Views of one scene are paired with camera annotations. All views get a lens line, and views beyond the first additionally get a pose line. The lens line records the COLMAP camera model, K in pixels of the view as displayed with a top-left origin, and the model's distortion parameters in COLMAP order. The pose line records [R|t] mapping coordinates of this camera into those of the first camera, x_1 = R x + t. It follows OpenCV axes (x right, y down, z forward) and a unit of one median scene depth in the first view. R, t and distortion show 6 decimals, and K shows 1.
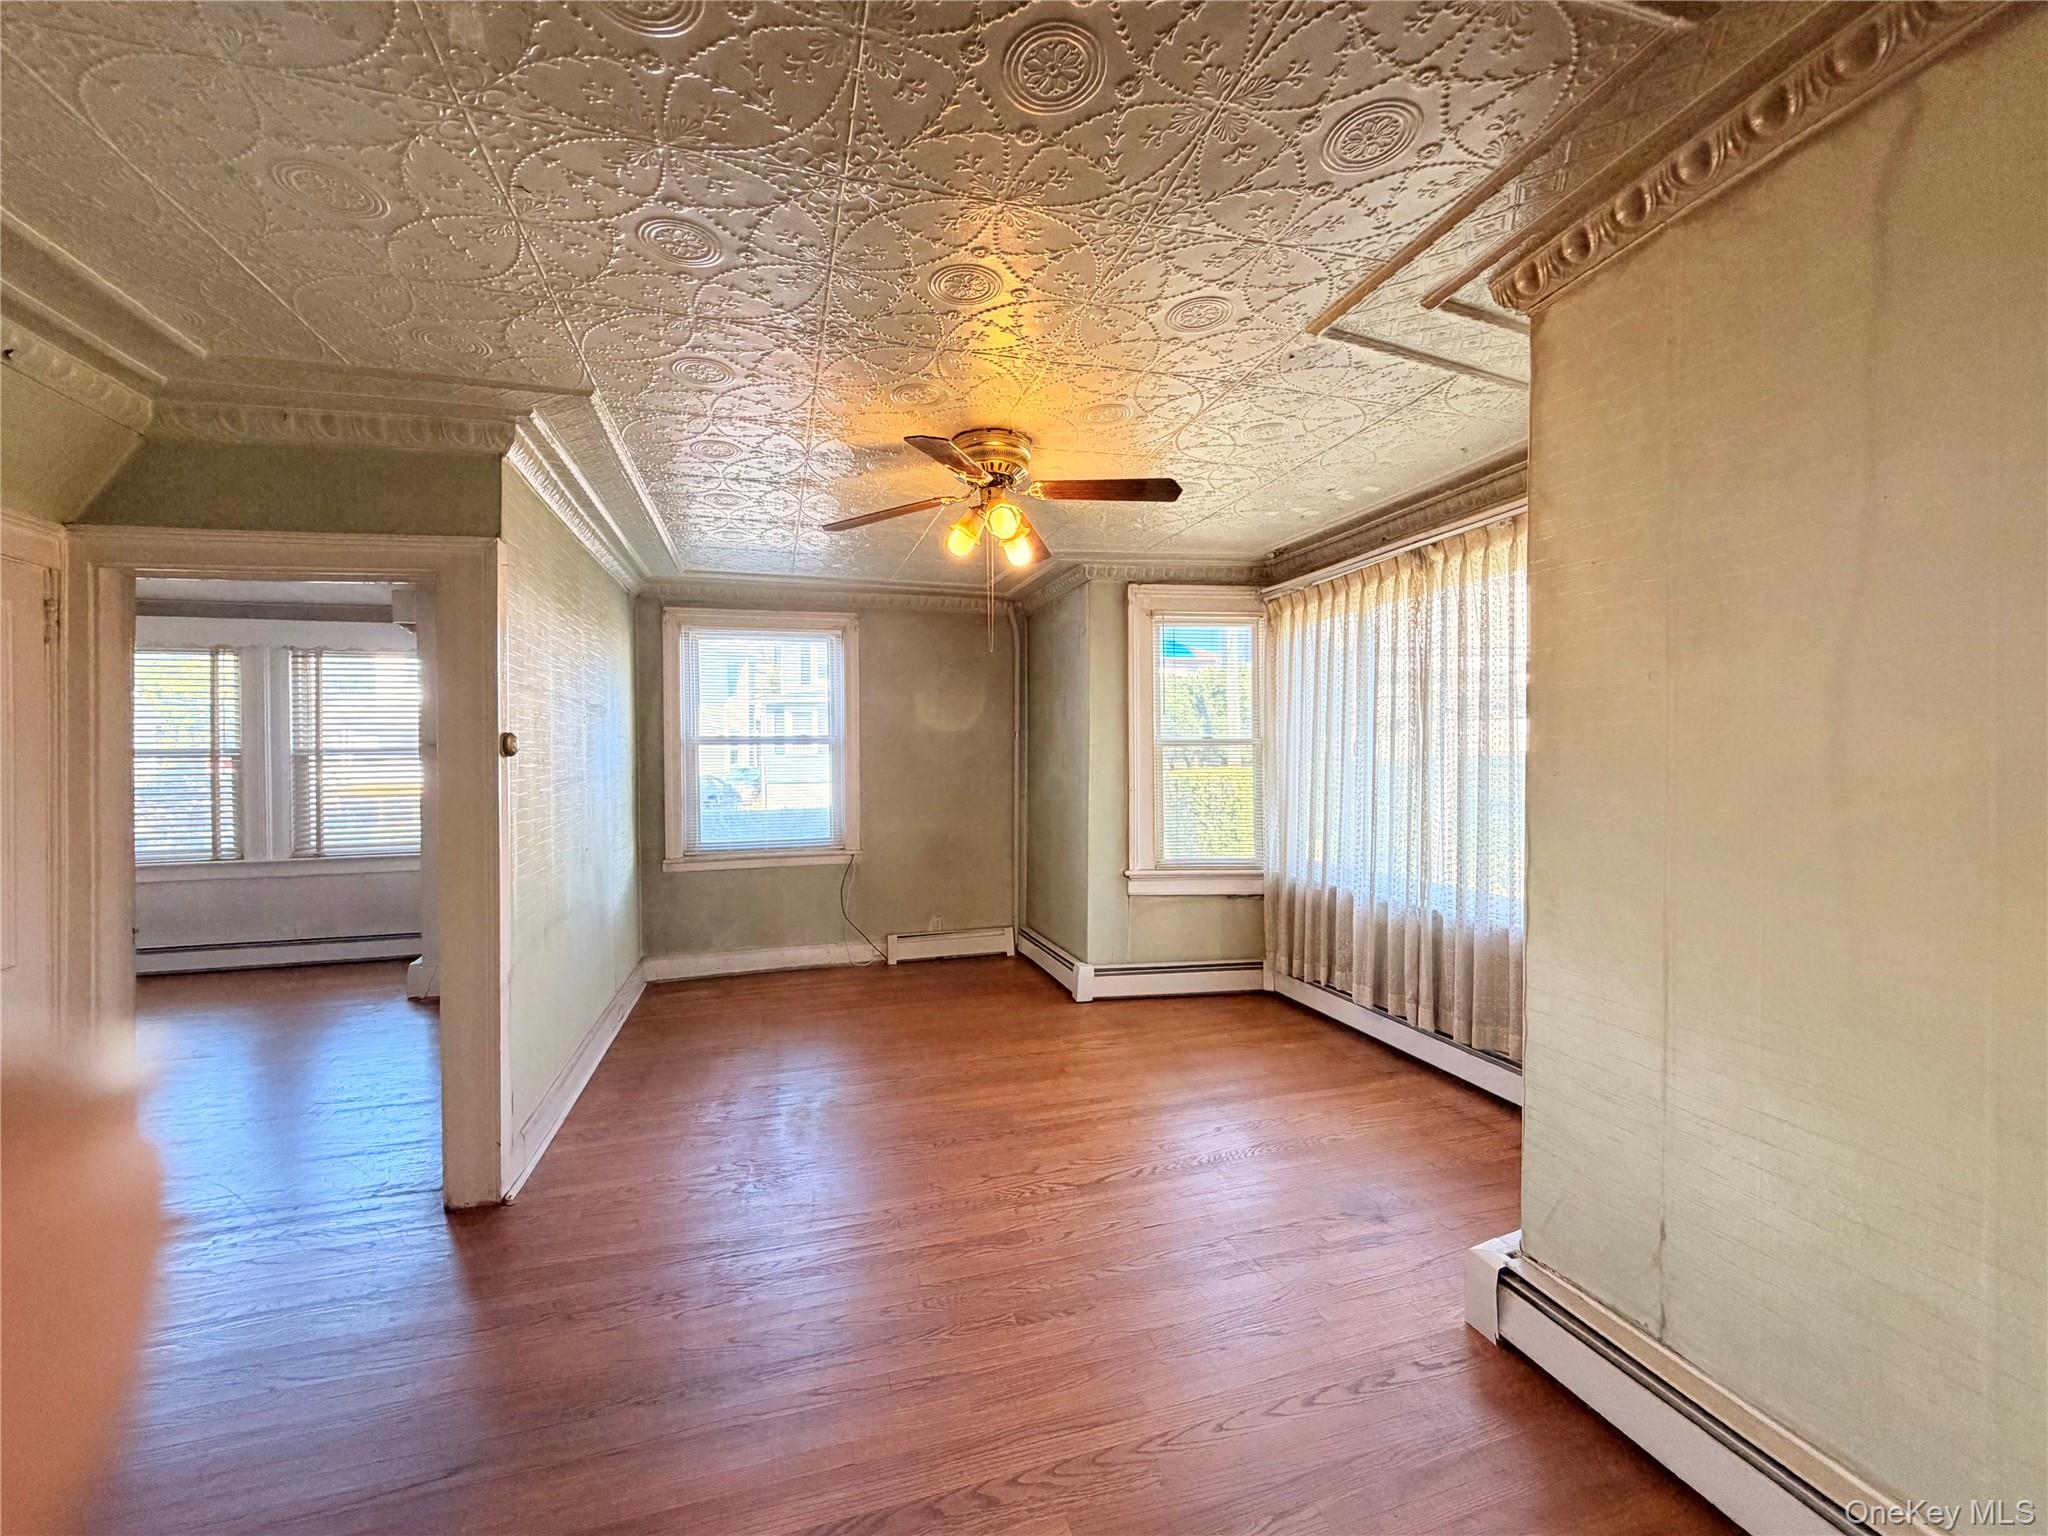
lens RADIAL K [[814.7, 0, 1020.1], [0, 814.7, 769.2], [0, 0, 1]] dist [-0.001937, -0.000669]
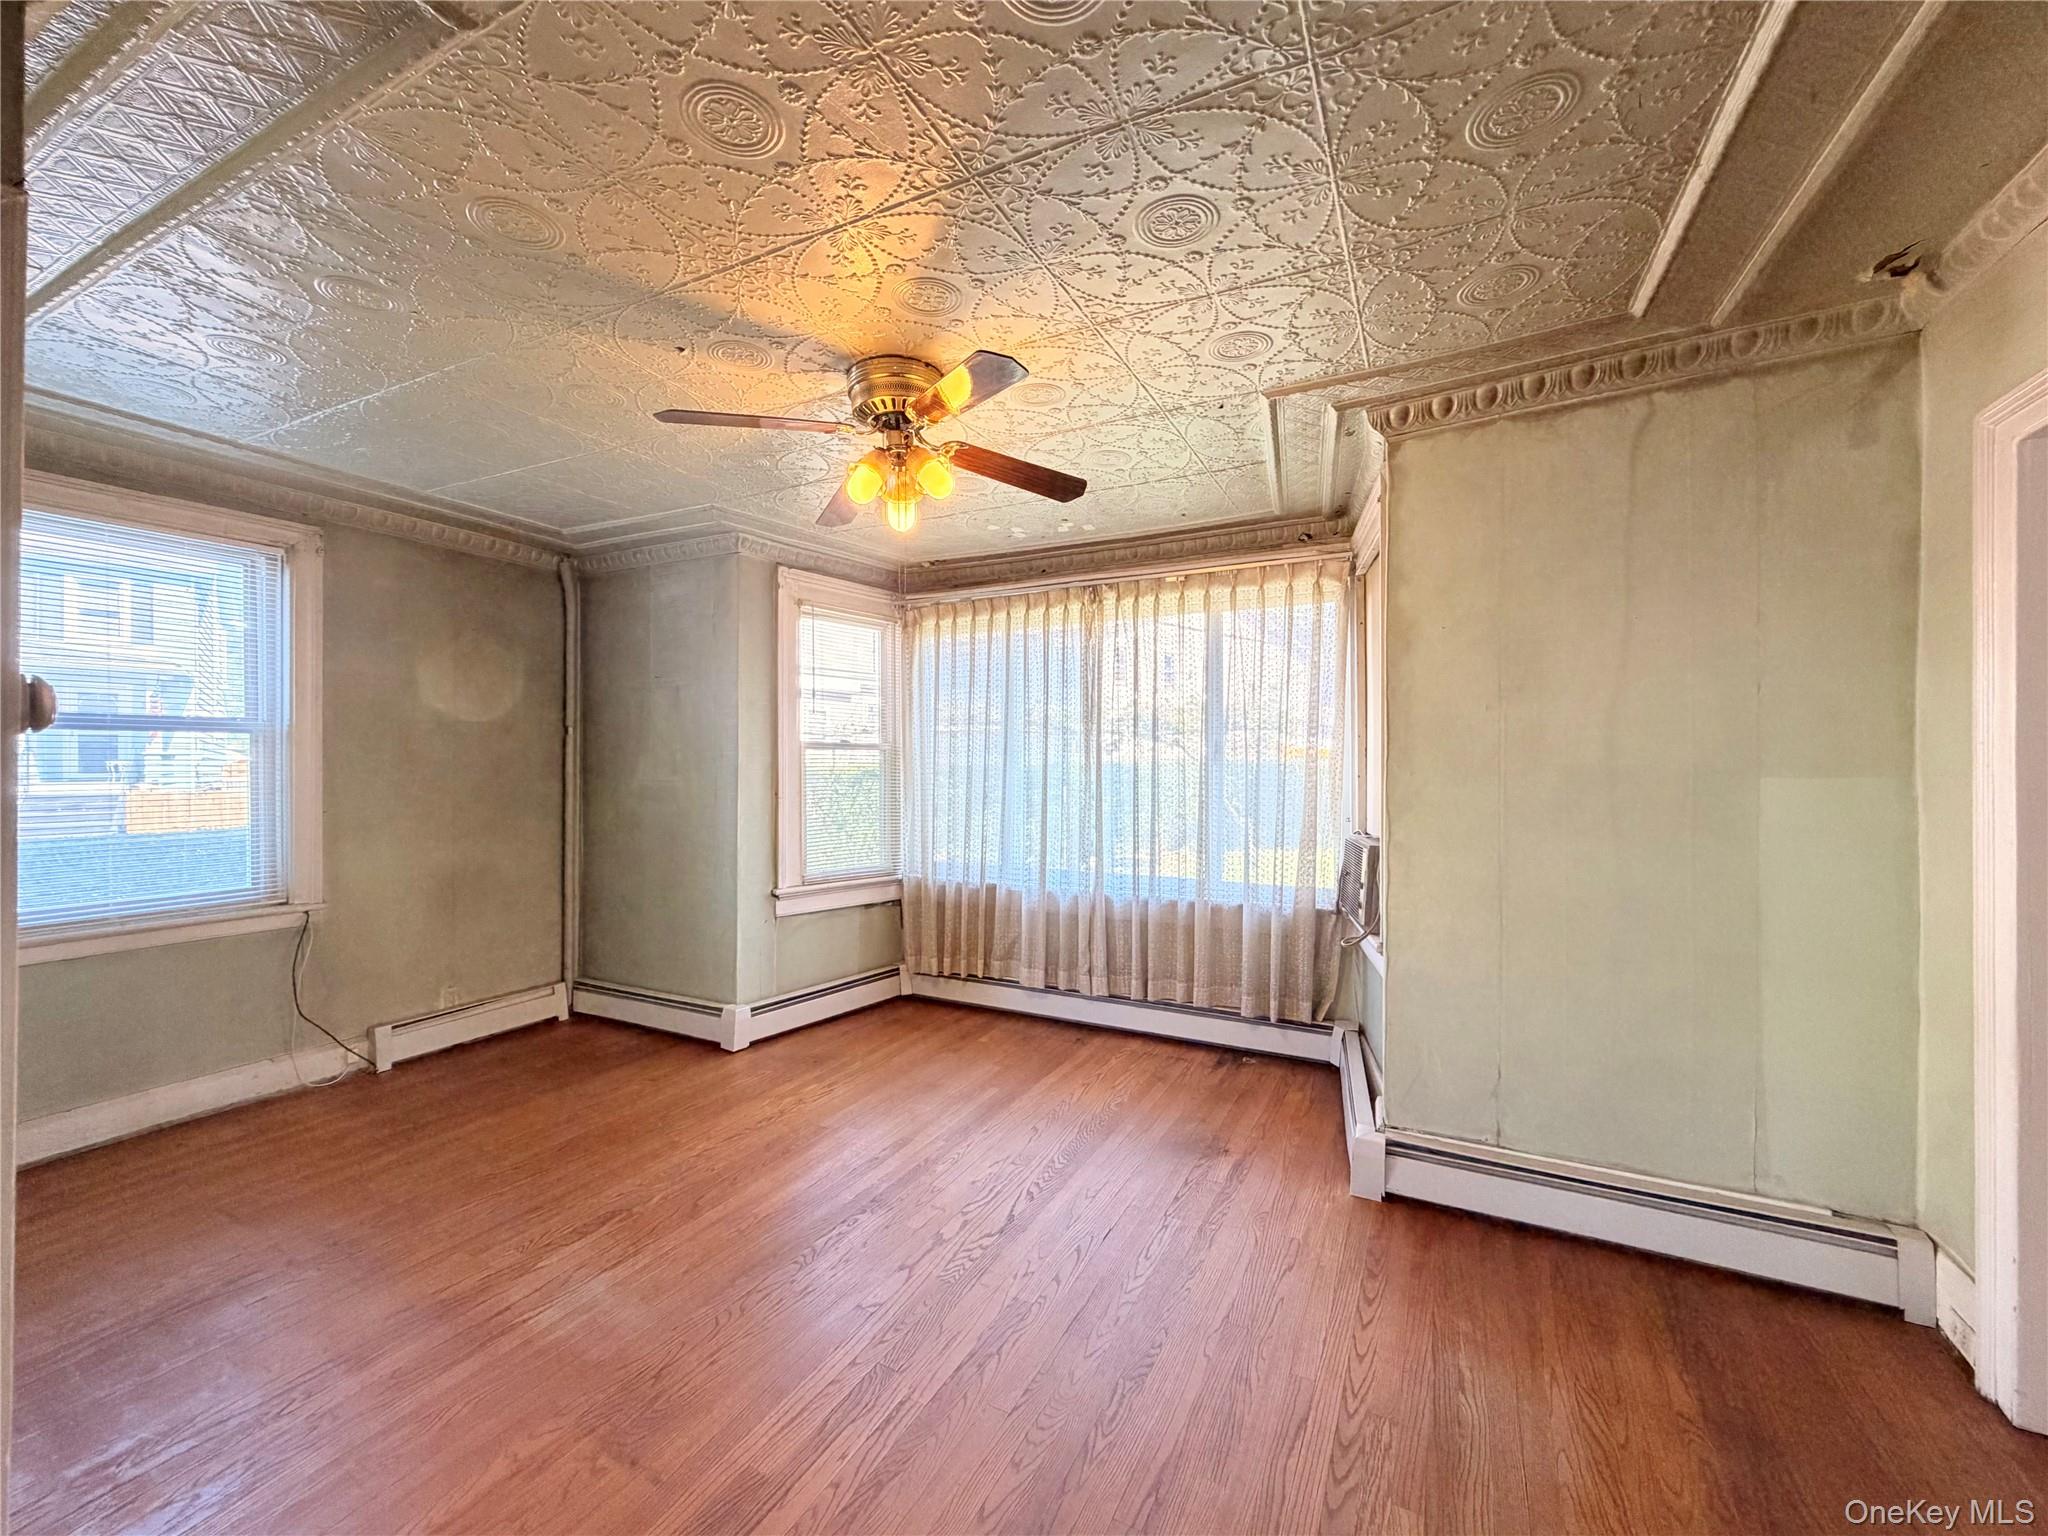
lens RADIAL K [[814.7, 0, 1013.2], [0, 814.7, 772.3], [0, 0, 1]] dist [-0.001937, -0.000669]
pose [[0.695111, 0.004973, 0.718885, -0.331918], [0.001131, 0.999967, -0.008012, 0.005398], [-0.718901, 0.006382, 0.695083, 0.207878]]
